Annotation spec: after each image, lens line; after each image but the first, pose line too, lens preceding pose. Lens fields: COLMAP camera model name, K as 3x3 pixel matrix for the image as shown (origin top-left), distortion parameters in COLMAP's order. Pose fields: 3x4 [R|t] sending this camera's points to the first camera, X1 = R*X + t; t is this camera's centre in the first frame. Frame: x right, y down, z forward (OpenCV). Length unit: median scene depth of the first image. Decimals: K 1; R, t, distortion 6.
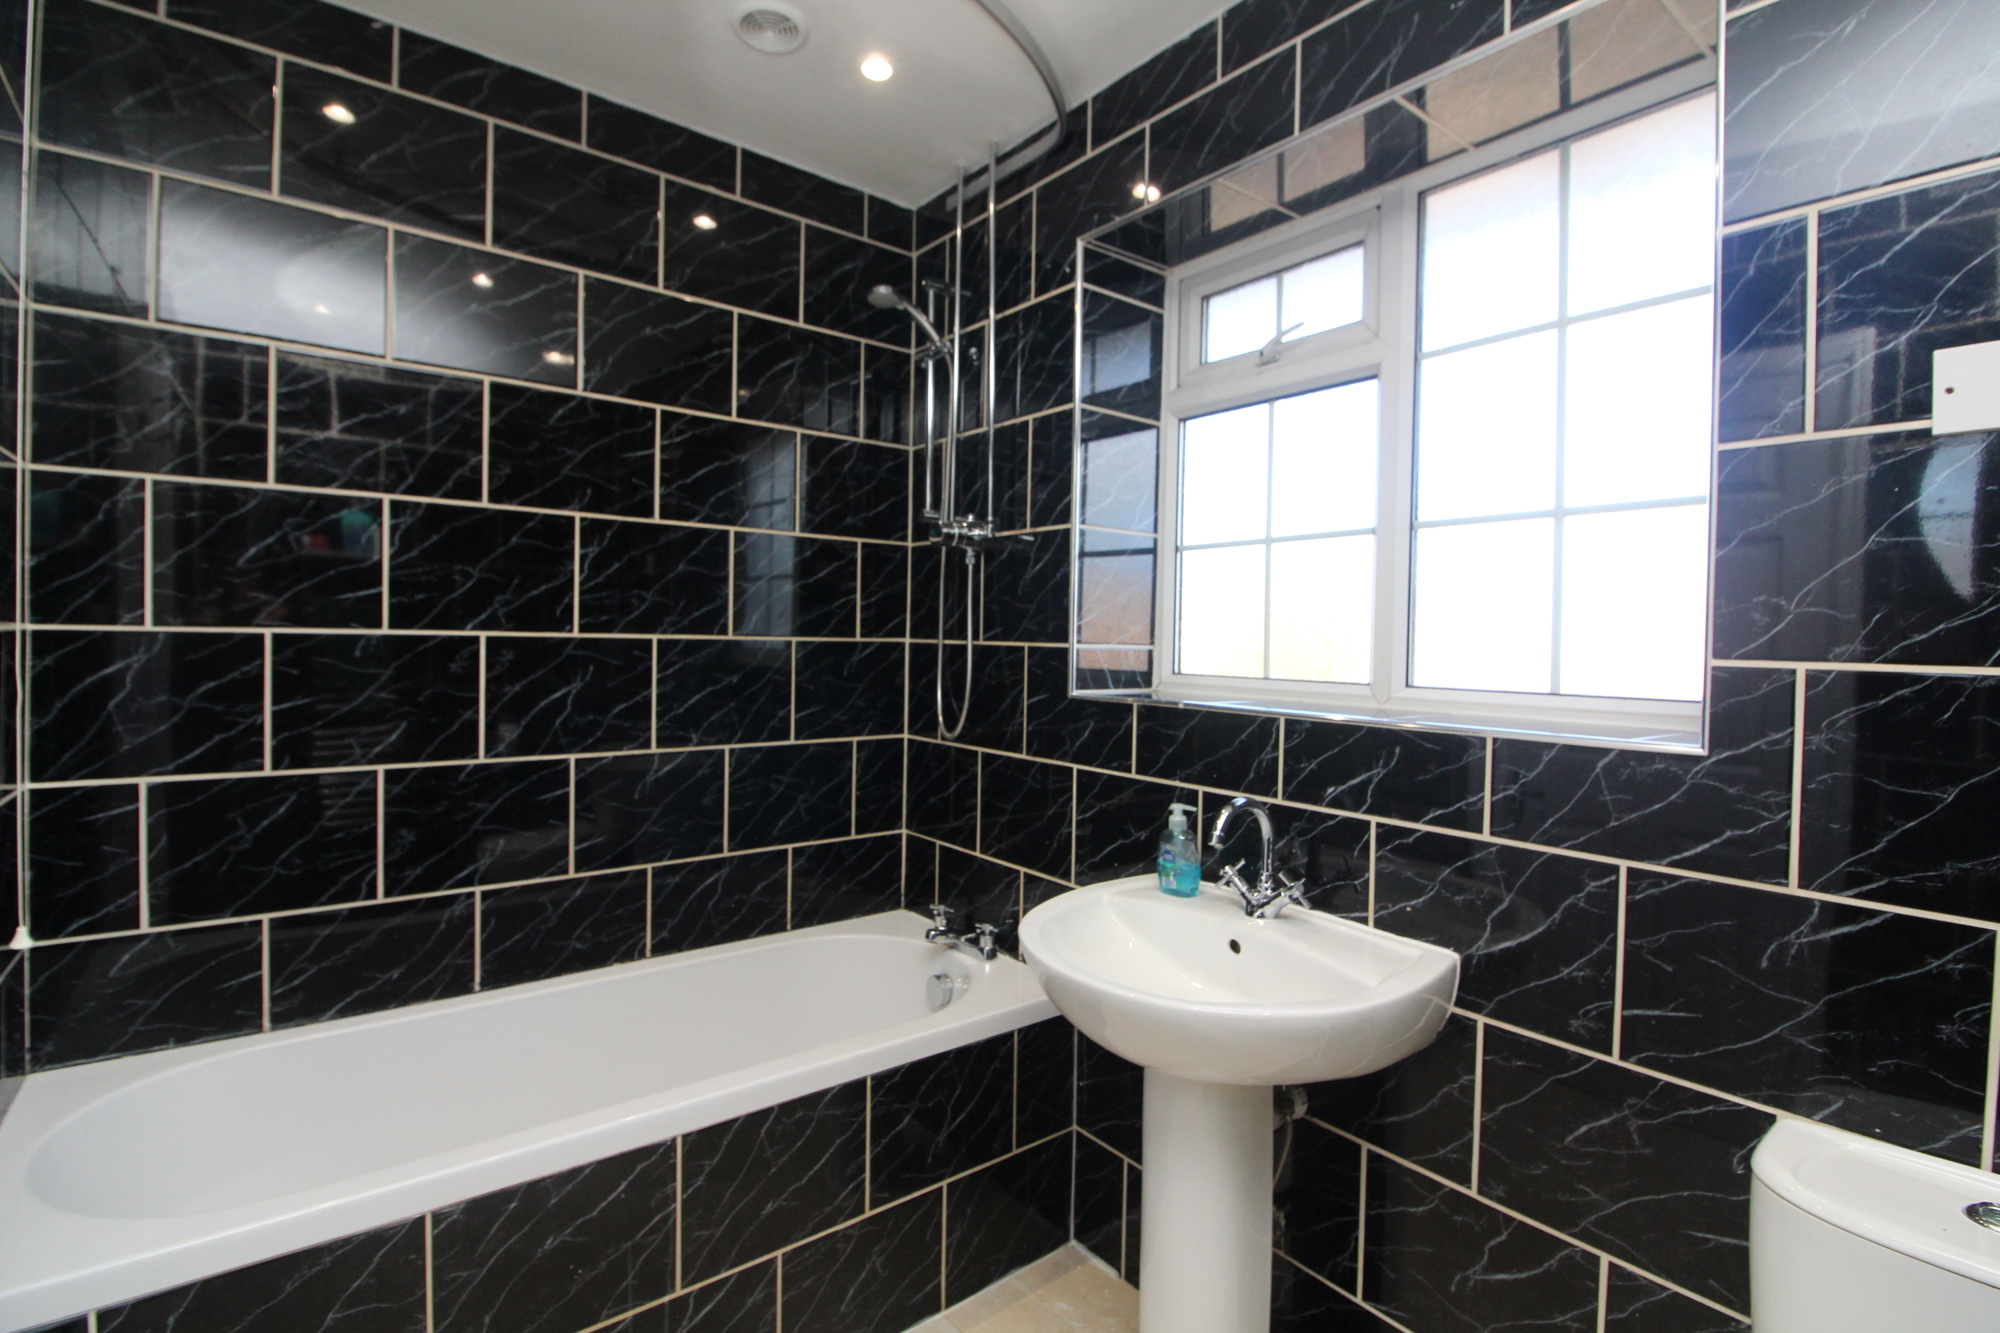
lens RADIAL K [[937.3, 0, 1018.8], [0, 937.3, 656.6], [0, 0, 1]] dist [0.003151, -0.013546]
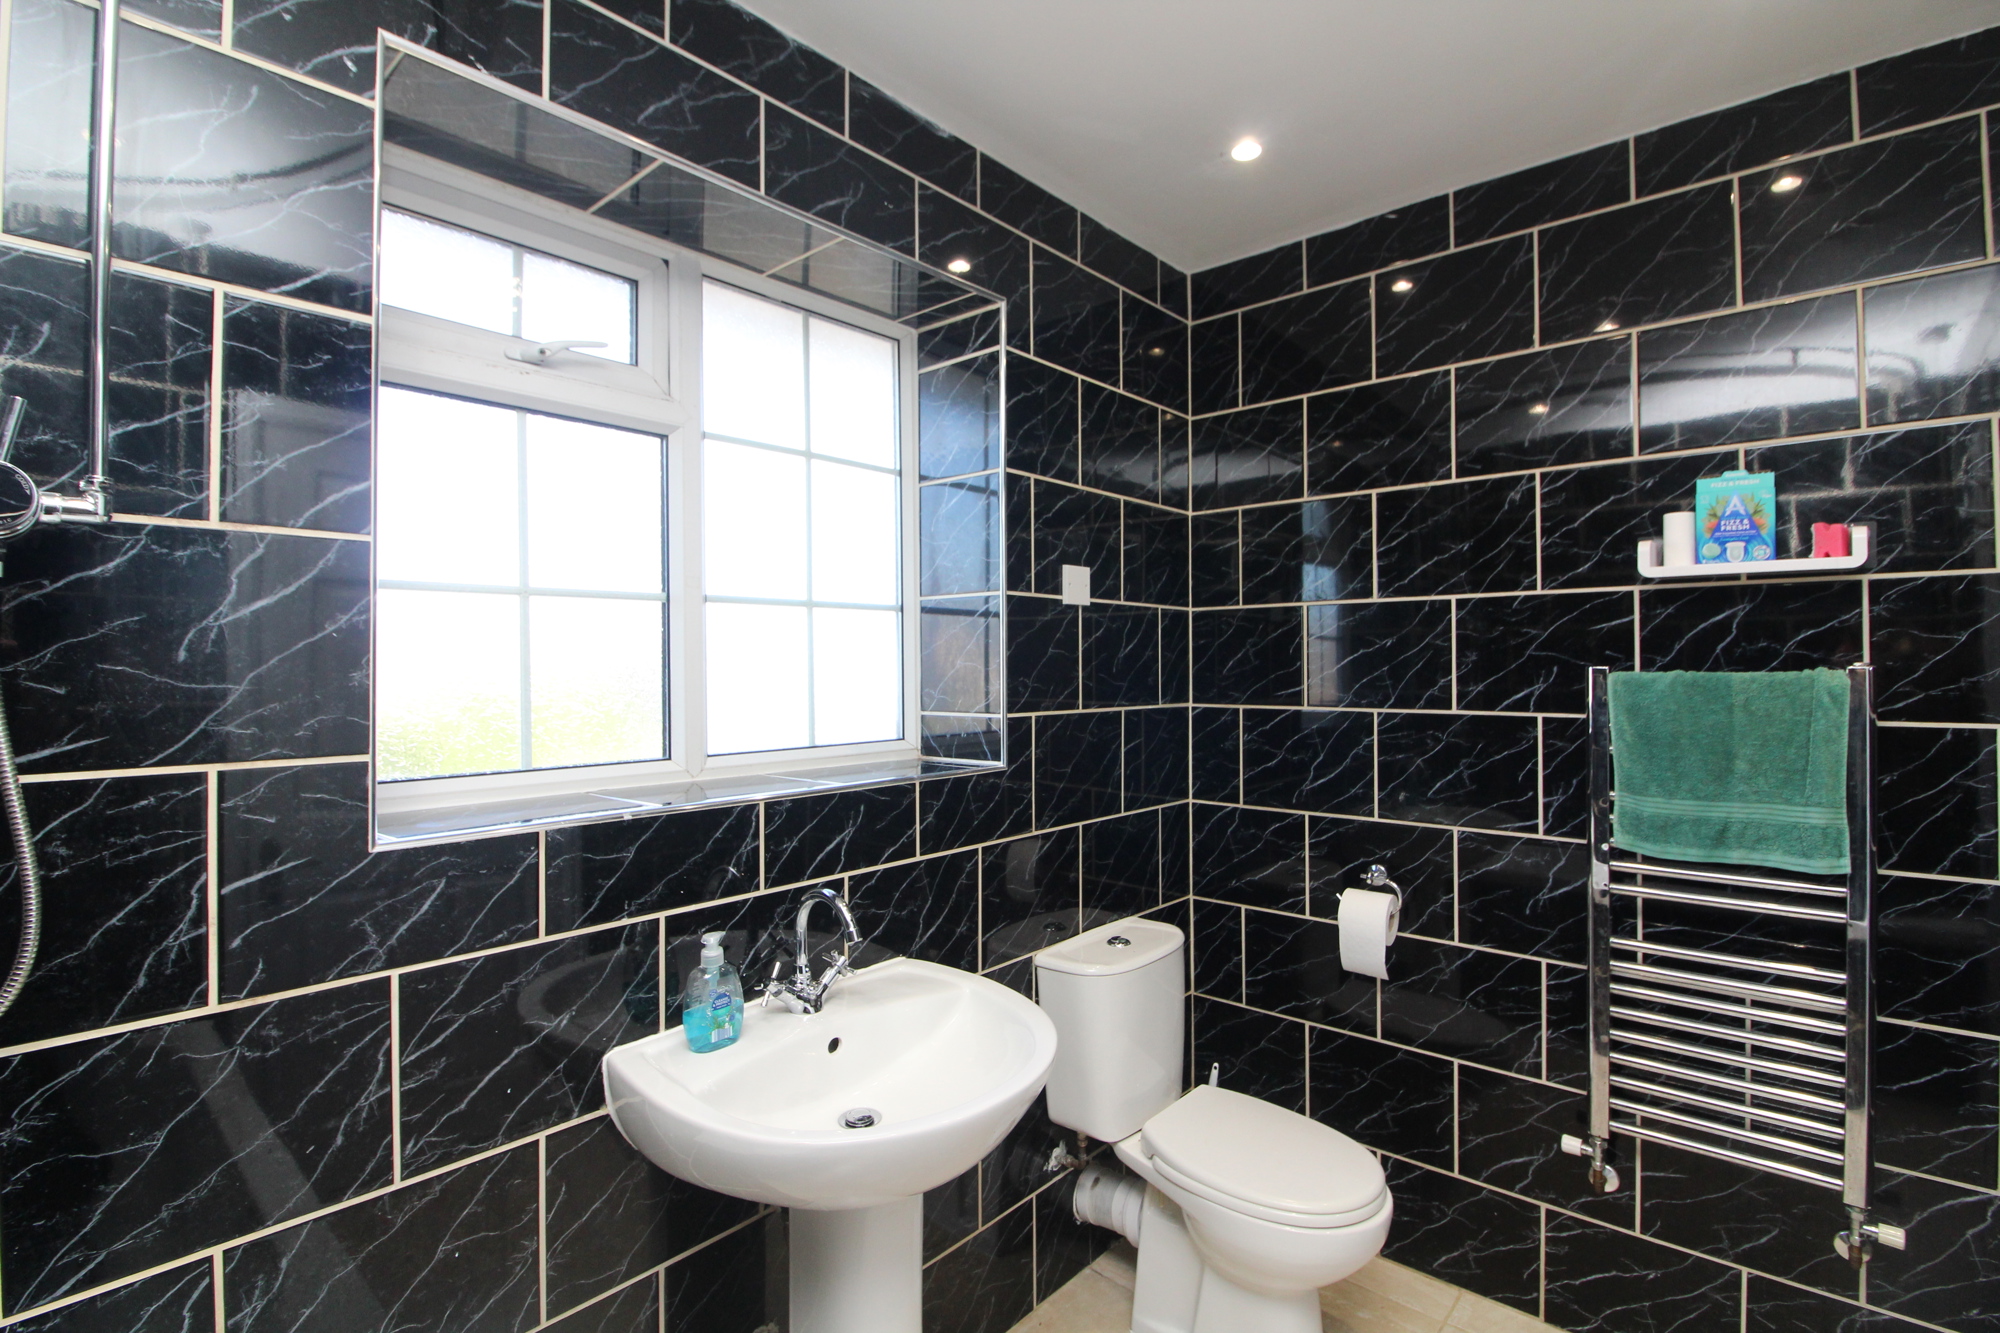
lens RADIAL K [[937.3, 0, 1018.8], [0, 937.3, 656.6], [0, 0, 1]] dist [0.003151, -0.013546]
pose [[-0.180472, -0.005097, 0.983567, -0.681842], [0.022897, 0.999694, 0.009382, -0.082944], [-0.983314, 0.024214, -0.180300, 0.901392]]
